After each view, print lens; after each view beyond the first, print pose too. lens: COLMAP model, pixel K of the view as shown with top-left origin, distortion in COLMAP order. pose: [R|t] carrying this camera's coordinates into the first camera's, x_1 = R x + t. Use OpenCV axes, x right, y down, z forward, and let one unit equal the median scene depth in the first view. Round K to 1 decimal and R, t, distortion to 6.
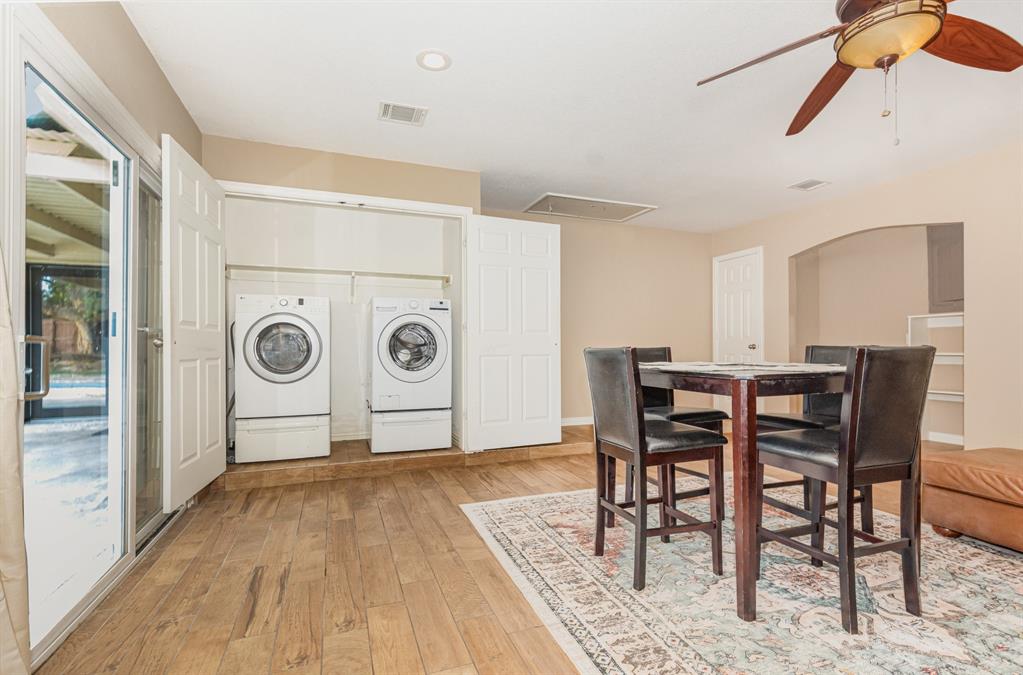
lens RADIAL K [[463.0, 0, 511.5], [0, 463.0, 337.5], [0, 0, 1]] dist [-0.001971, -0.000246]
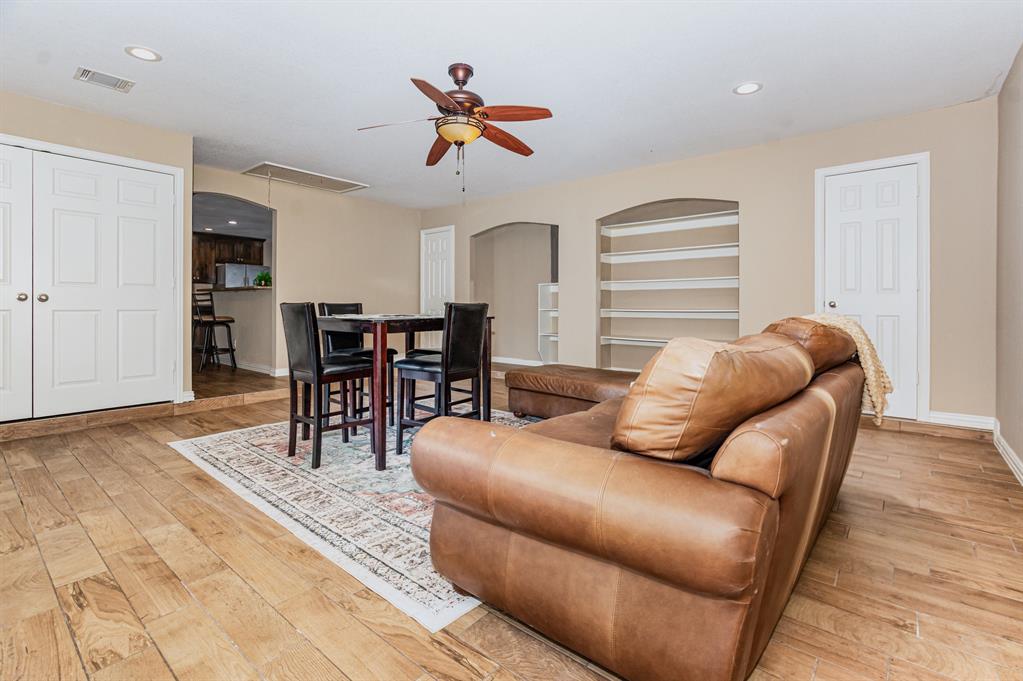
lens RADIAL K [[464.2, 0, 495.9], [0, 464.2, 305.2], [0, 0, 1]] dist [-0.023411, 0.006042]
pose [[0.873344, 0.006925, 0.487055, 0.047100], [-0.018190, 0.999665, 0.018404, -0.005492], [-0.486764, -0.024933, 0.873177, -0.418792]]
